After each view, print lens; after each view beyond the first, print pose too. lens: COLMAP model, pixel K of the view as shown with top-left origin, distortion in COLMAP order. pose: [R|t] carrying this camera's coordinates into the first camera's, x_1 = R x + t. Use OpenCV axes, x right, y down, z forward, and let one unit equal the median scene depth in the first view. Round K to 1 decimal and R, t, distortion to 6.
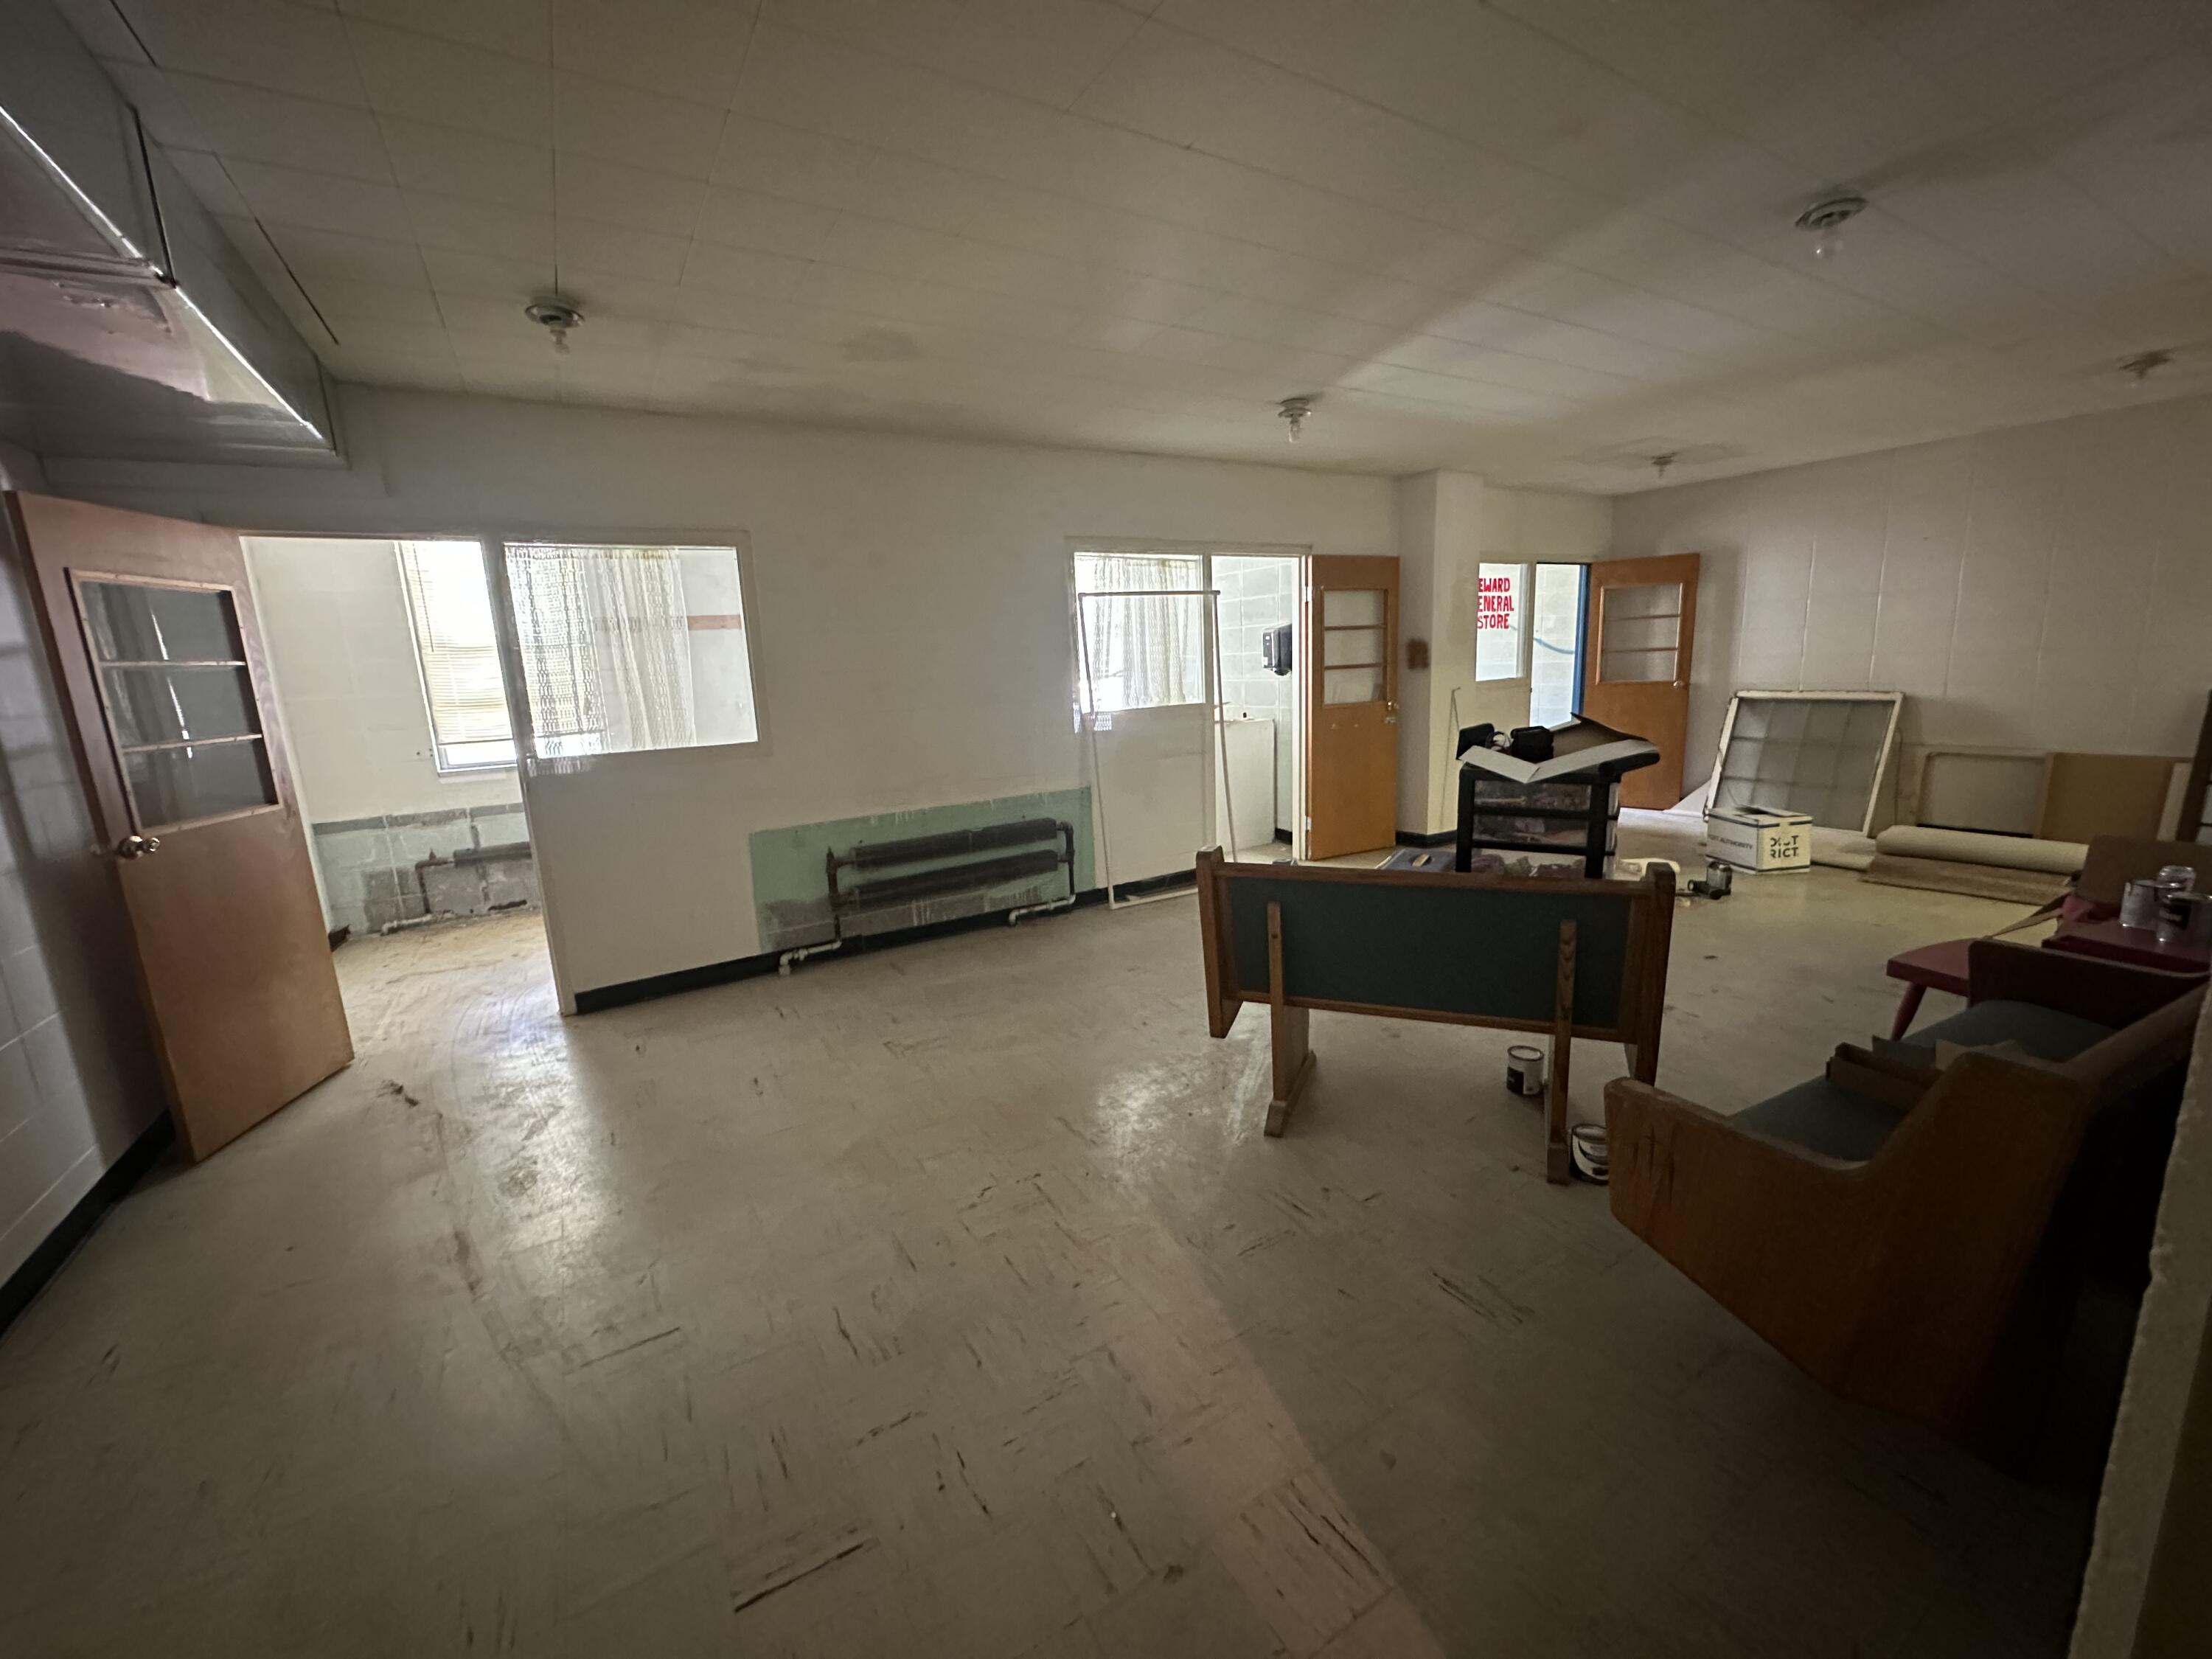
lens RADIAL K [[886.6, 0, 1106.0], [0, 886.6, 829.5], [0, 0, 1]] dist [0.000161, -0.000015]
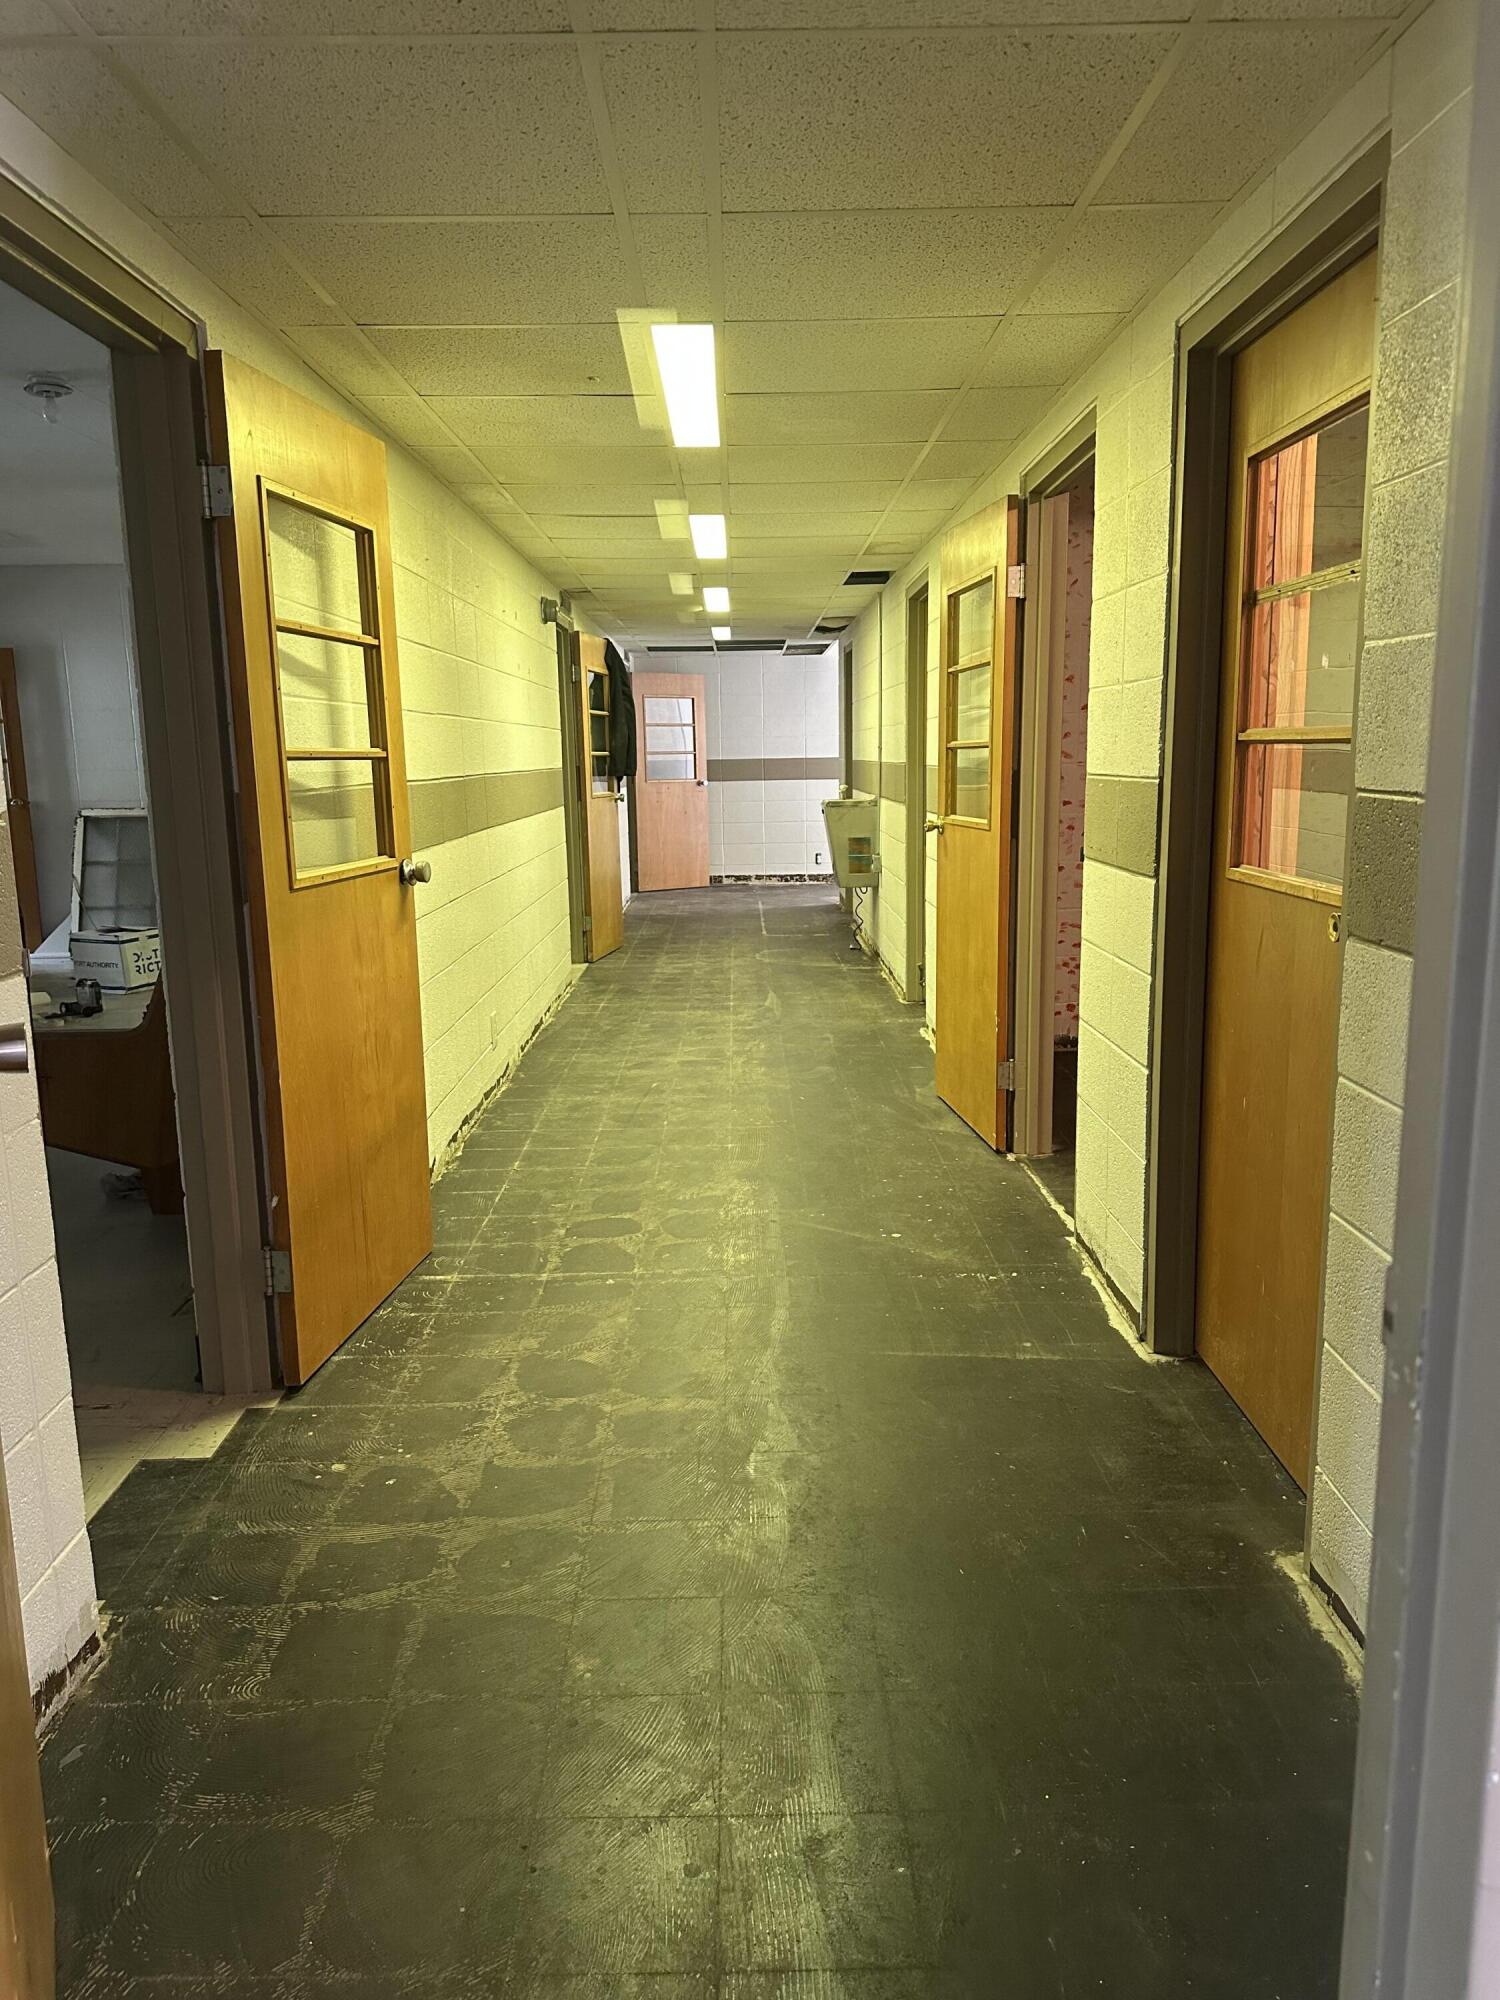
lens RADIAL K [[1387.4, 0, 750.0], [0, 1387.4, 1000.0], [0, 0, 1]] dist [0.145263, -0.246841]
pose [[0.512405, -0.105822, 0.852199, -0.171077], [0.155797, 0.987365, 0.028929, 0.095430], [-0.844493, 0.117947, 0.522417, -0.282256]]
